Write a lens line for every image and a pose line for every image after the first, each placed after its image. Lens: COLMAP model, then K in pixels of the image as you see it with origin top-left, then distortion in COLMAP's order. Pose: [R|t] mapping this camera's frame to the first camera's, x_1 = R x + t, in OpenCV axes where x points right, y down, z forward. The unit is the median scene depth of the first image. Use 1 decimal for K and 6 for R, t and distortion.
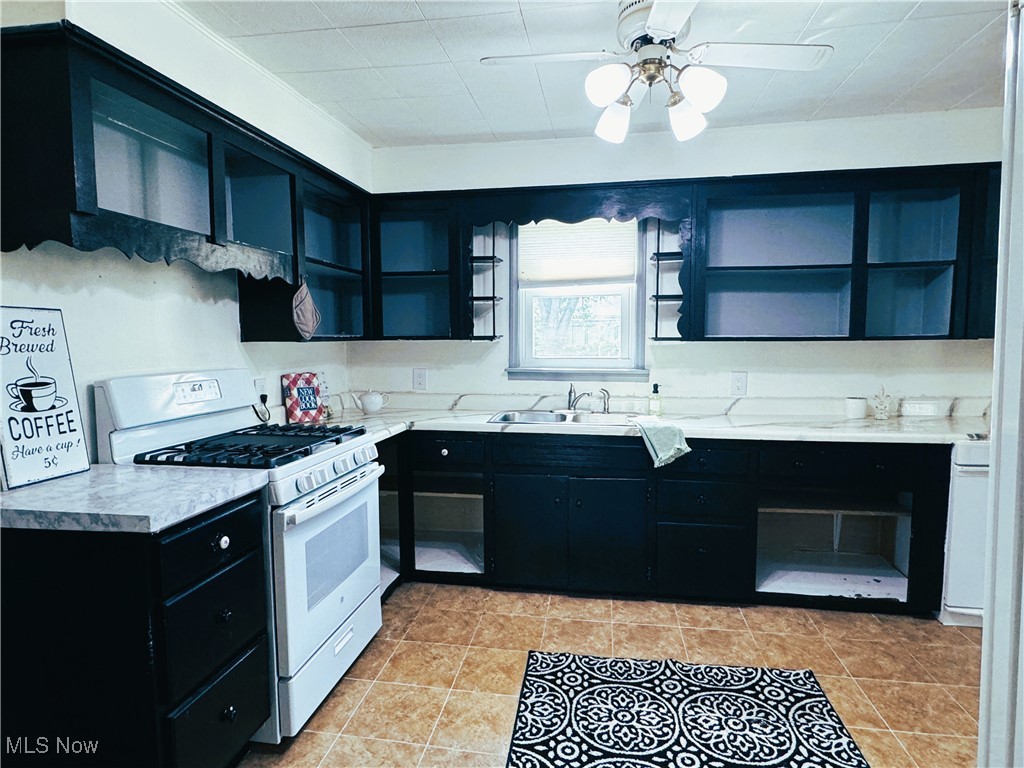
lens RADIAL K [[581.2, 0, 508.3], [0, 581.2, 386.9], [0, 0, 1]] dist [-0.005057, 0.004016]
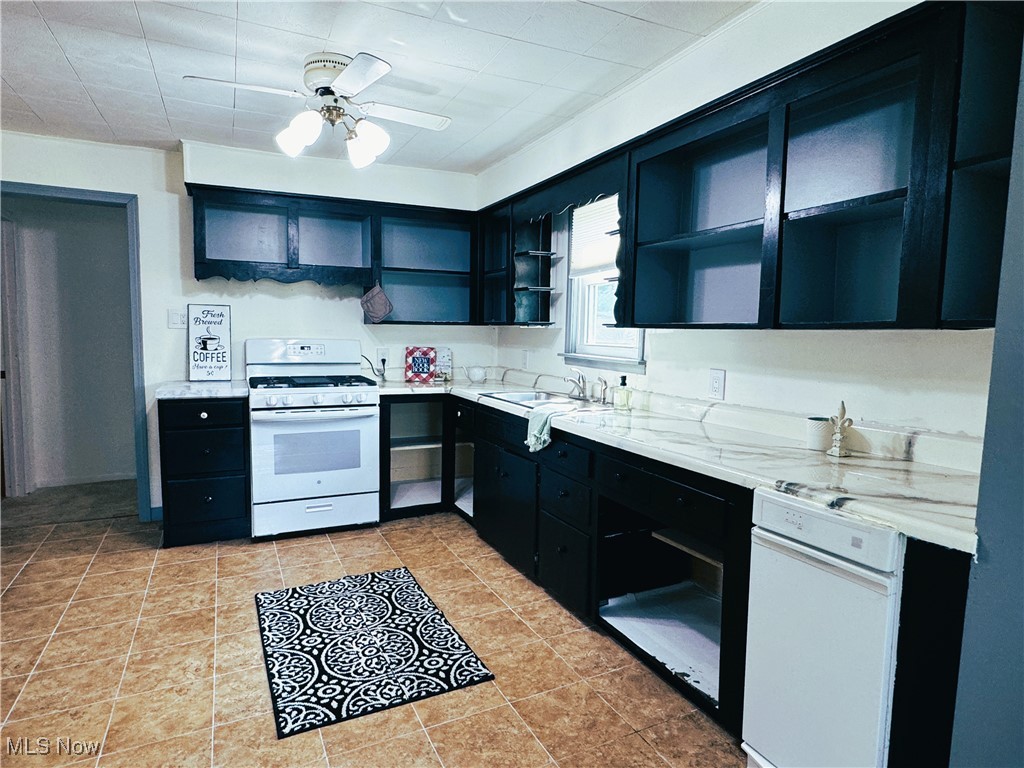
lens RADIAL K [[581.2, 0, 508.2], [0, 581.2, 386.9], [0, 0, 1]] dist [-0.005057, 0.004016]
pose [[0.579322, 0.094073, -0.809652, 1.034905], [-0.087180, 0.994771, 0.053203, -0.023444], [0.810423, 0.039764, 0.584494, 0.374152]]
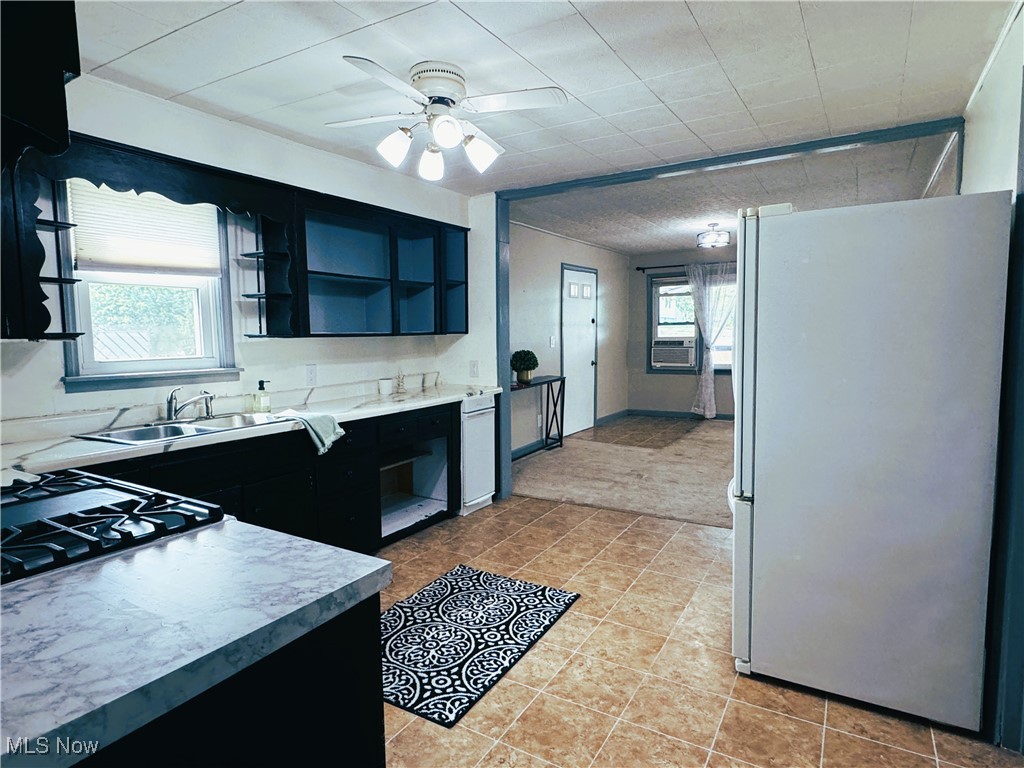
lens RADIAL K [[581.2, 0, 512.4], [0, 581.2, 381.0], [0, 0, 1]] dist [-0.005057, 0.004016]
pose [[0.364576, -0.078276, 0.927878, -0.605292], [0.085261, 0.995081, 0.050445, -0.020893], [-0.927262, 0.060721, 0.369457, 0.264452]]
